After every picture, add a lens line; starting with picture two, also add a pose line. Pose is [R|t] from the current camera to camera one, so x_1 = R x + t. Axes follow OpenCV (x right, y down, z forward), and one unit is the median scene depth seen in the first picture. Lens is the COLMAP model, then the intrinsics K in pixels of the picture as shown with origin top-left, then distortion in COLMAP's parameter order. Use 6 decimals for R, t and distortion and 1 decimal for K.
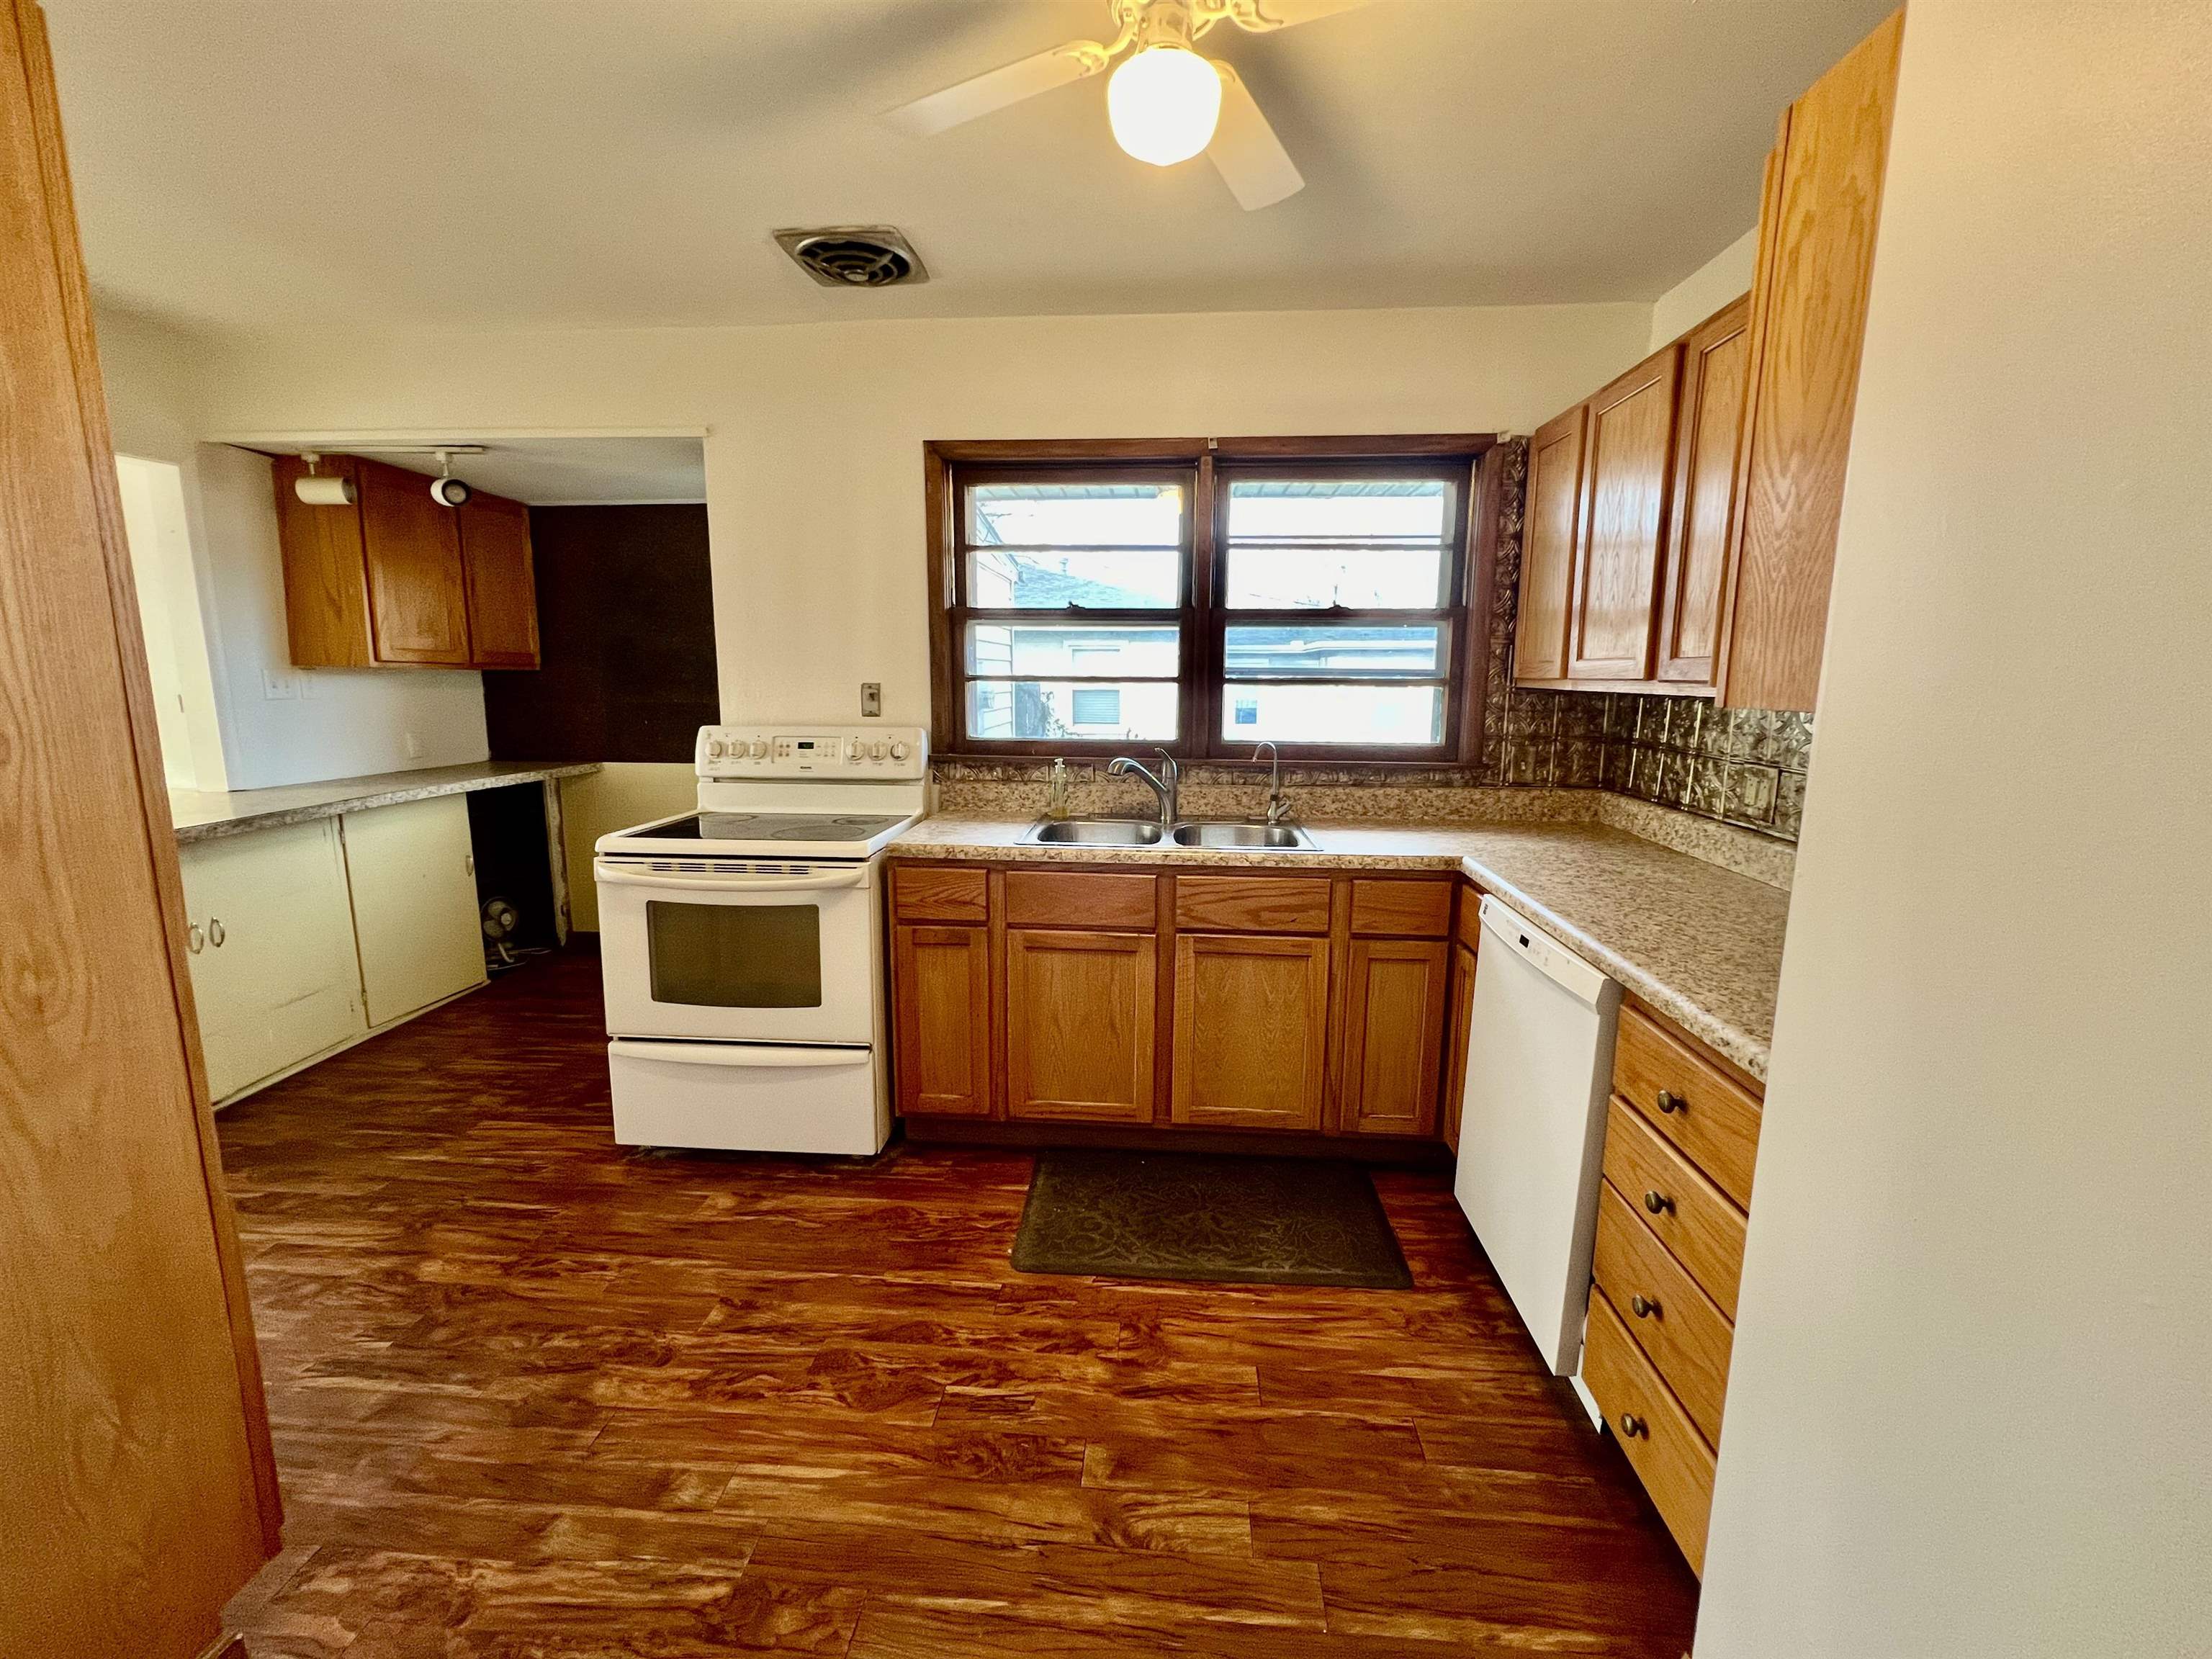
lens RADIAL K [[911.5, 0, 1098.6], [0, 911.5, 819.4], [0, 0, 1]] dist [-0.000700, 0.000788]
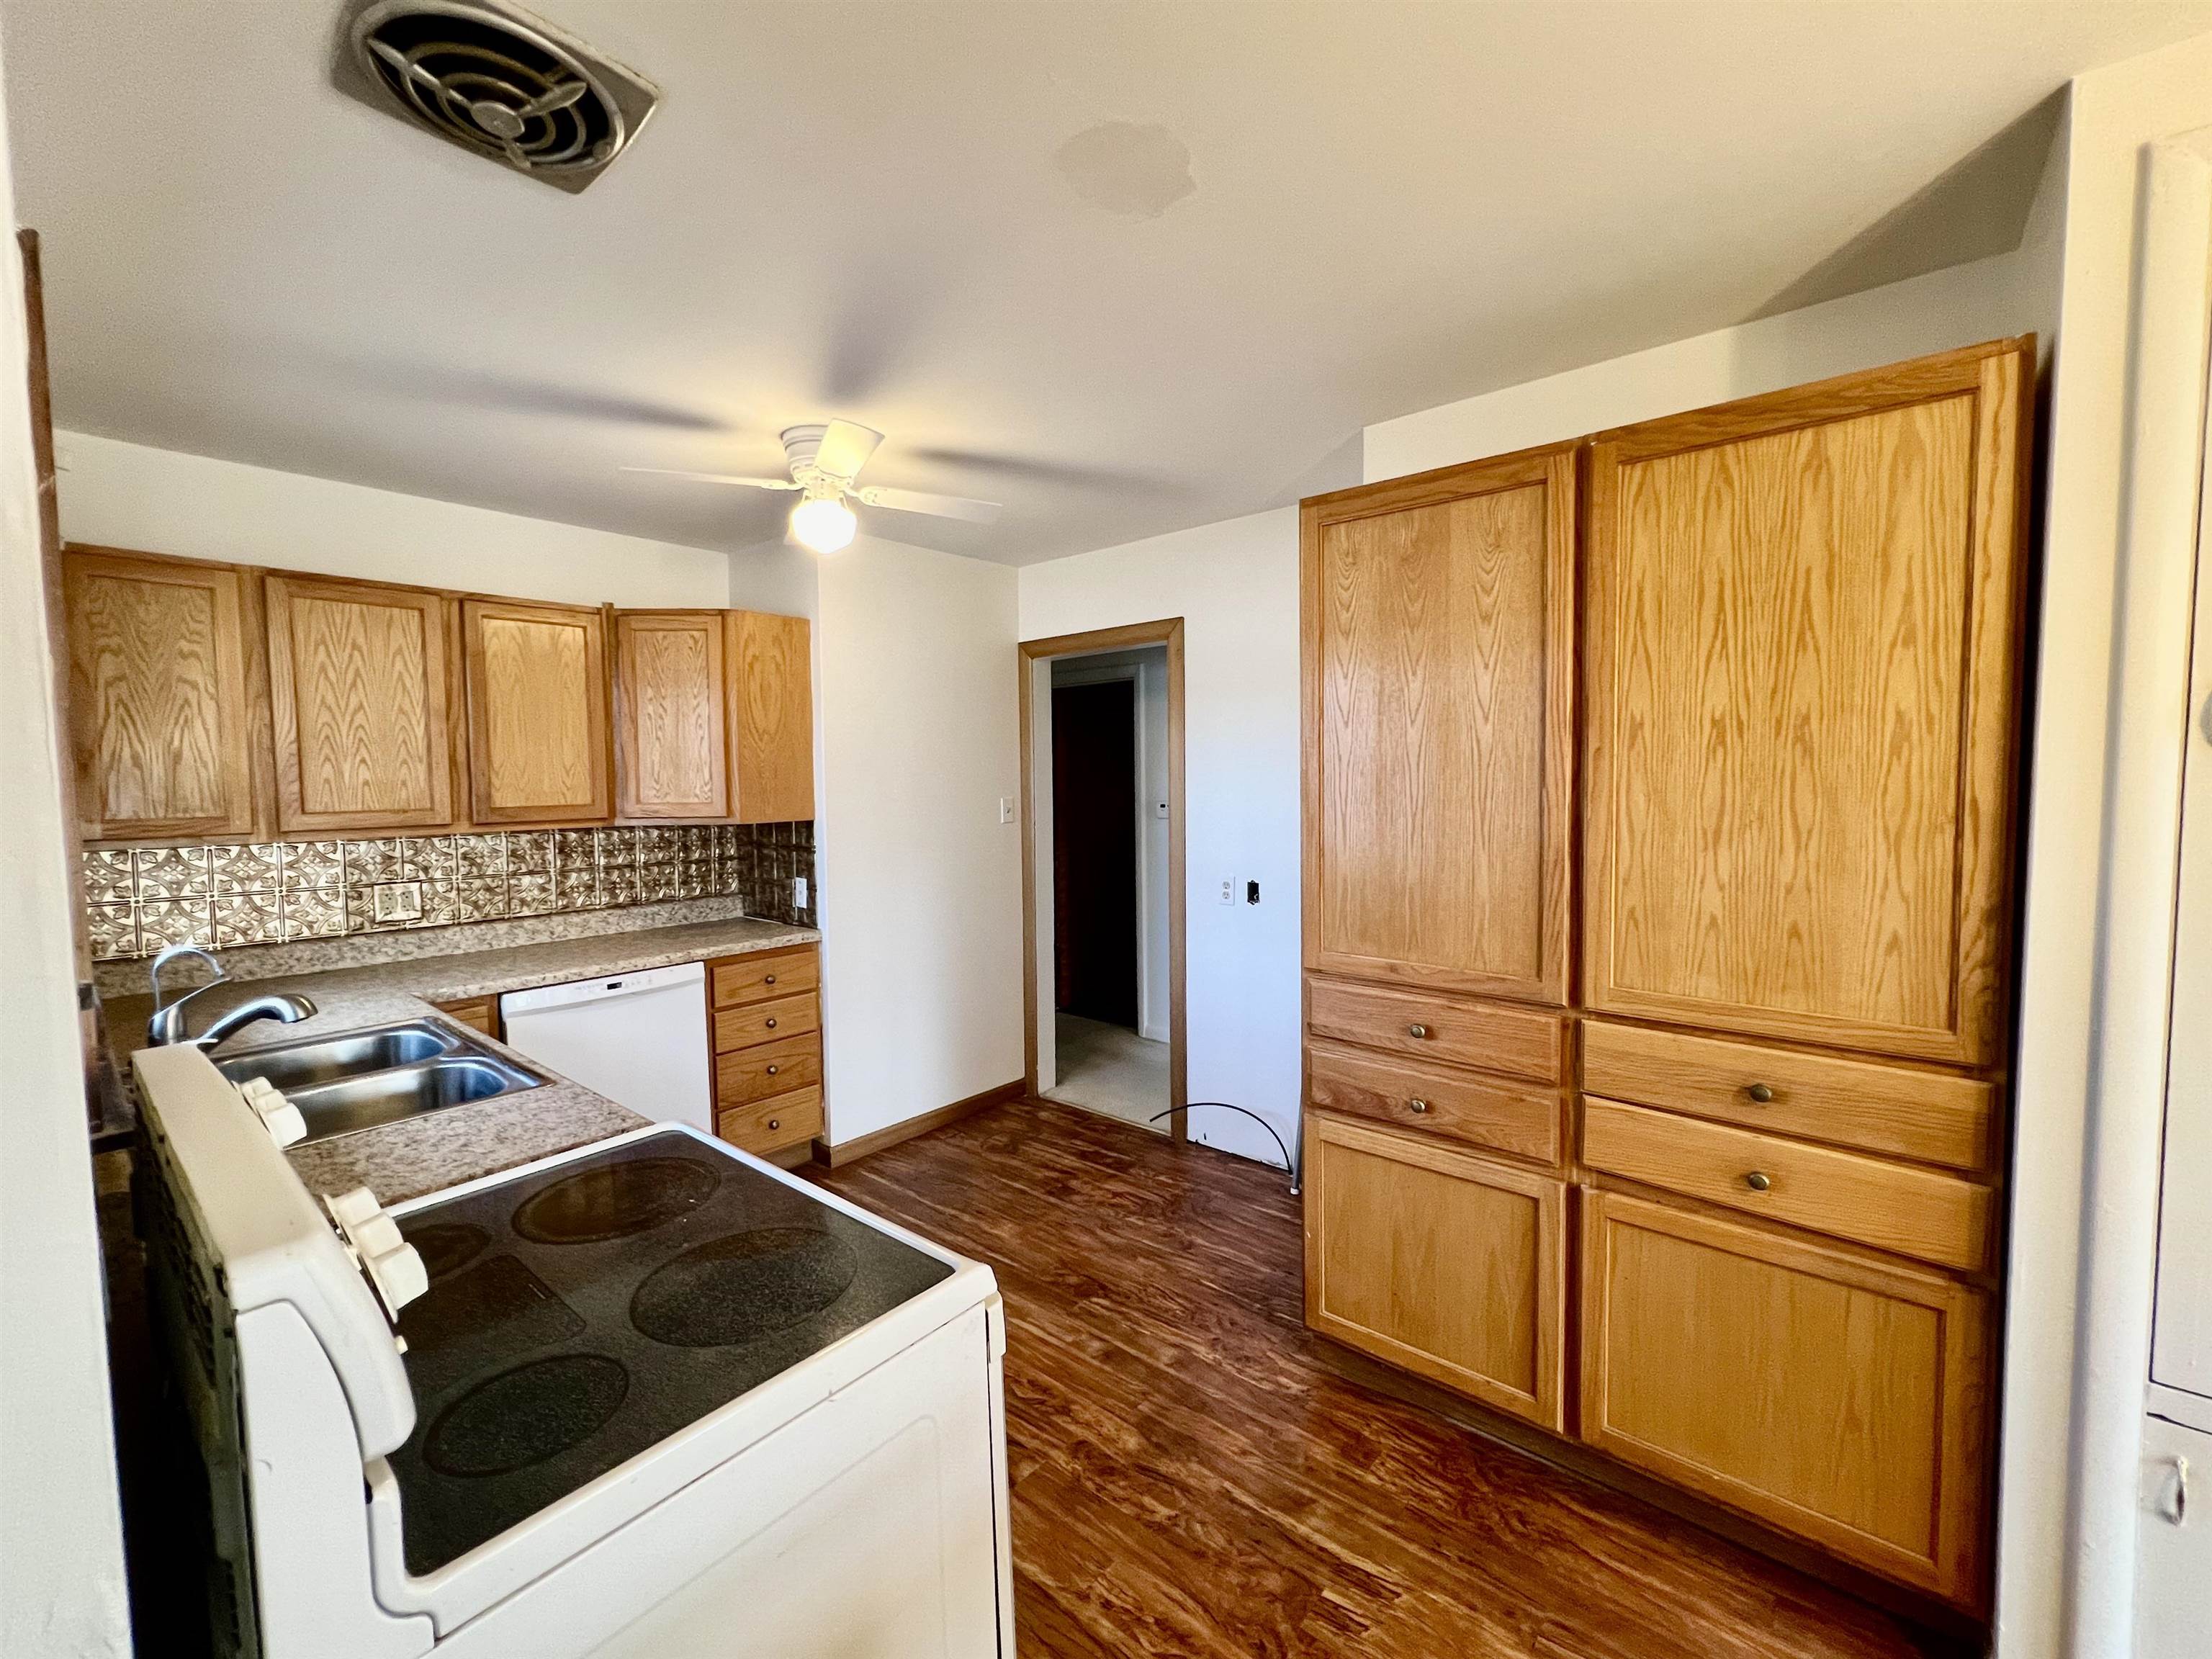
lens RADIAL K [[911.5, 0, 1104.1], [0, 911.5, 830.7], [0, 0, 1]] dist [-0.000700, 0.000788]
pose [[-0.811055, -0.027834, 0.584307, -1.174782], [0.100471, 0.977396, 0.186019, -0.350585], [-0.576277, 0.209578, -0.789925, 1.777222]]
